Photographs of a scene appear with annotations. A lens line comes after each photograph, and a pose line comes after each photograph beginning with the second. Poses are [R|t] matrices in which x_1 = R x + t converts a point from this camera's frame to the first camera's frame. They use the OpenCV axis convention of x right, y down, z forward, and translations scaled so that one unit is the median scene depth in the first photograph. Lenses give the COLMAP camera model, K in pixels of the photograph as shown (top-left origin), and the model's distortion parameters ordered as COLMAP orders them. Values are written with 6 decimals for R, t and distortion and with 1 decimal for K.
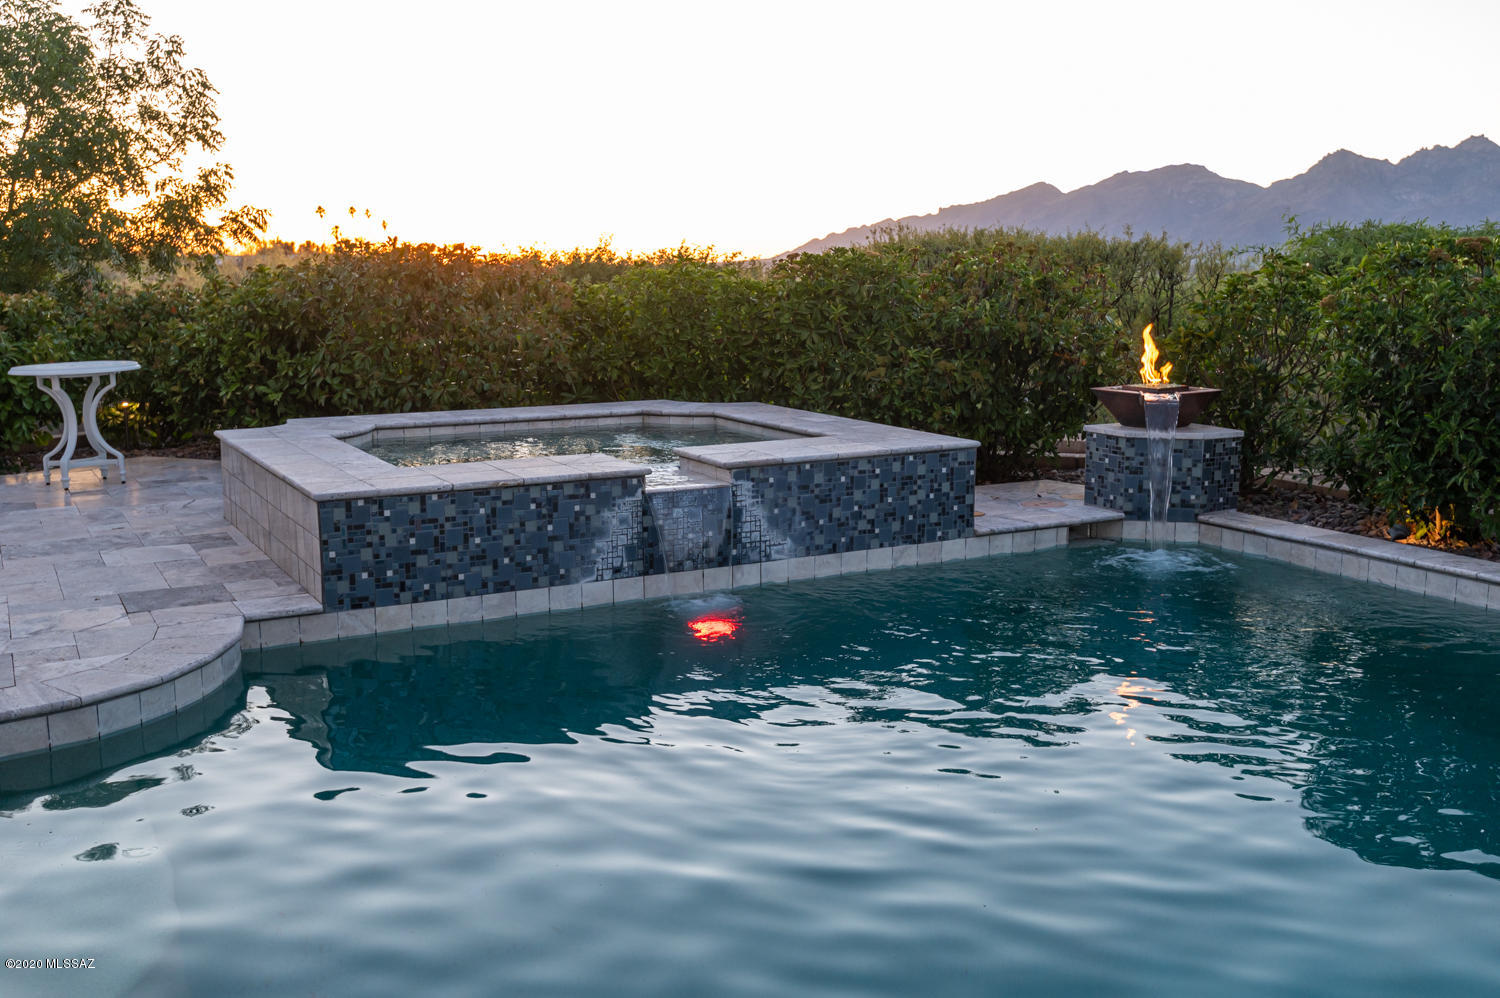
lens RADIAL K [[1376.3, 0, 750.0], [0, 1376.3, 499.0], [0, 0, 1]] dist [0.008436, 0.012206]
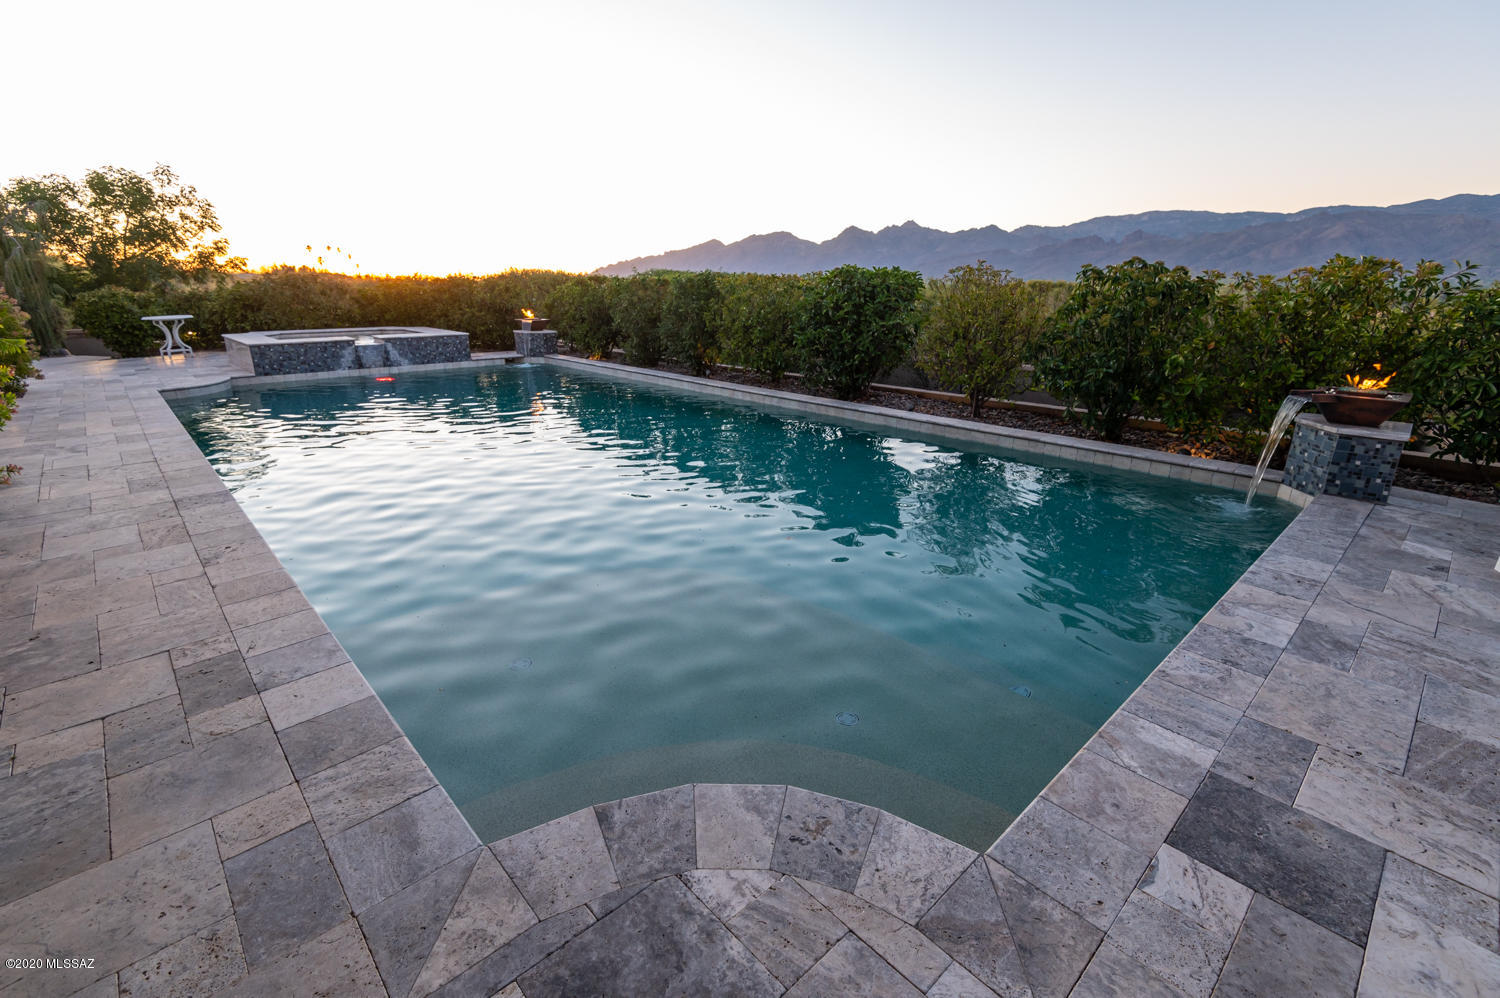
lens RADIAL K [[678.7, 0, 750.0], [0, 678.7, 499.0], [0, 0, 1]] dist [0.002177, -0.000205]
pose [[0.969649, -0.072128, 0.233620, 0.334709], [0.038551, 0.988647, 0.145228, 0.120755], [-0.241443, -0.131814, 0.961421, -0.713669]]
